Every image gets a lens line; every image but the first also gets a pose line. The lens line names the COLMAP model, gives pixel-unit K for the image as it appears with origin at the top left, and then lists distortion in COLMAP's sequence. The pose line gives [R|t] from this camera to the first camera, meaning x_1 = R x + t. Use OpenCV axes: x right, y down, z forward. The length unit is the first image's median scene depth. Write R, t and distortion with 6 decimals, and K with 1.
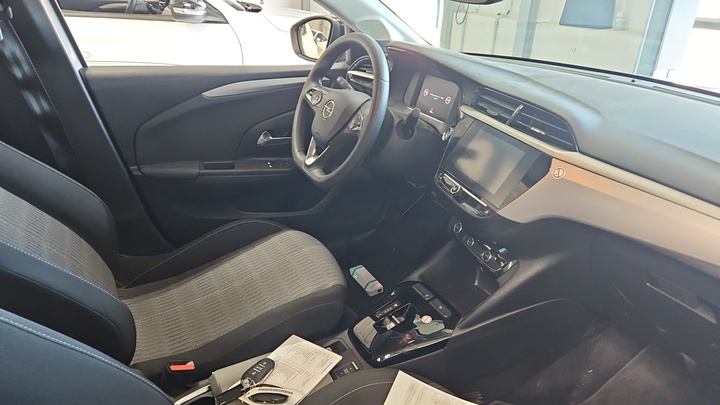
lens RADIAL K [[468.3, 0, 360.0], [0, 468.3, 202.5], [0, 0, 1]] dist [0.061556, -0.055780]
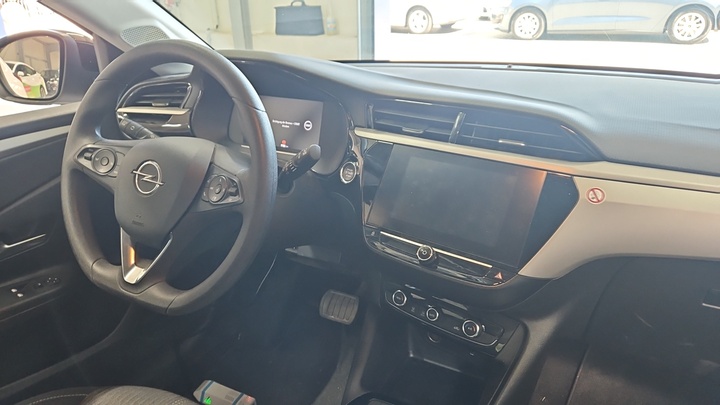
lens RADIAL K [[481.5, 0, 360.0], [0, 481.5, 202.5], [0, 0, 1]] dist [0.104279, -0.141131]
pose [[0.827733, -0.257484, 0.498558, -0.145383], [0.278852, 0.959777, 0.032719, -0.110105], [-0.486929, 0.111941, 0.866239, 0.349125]]
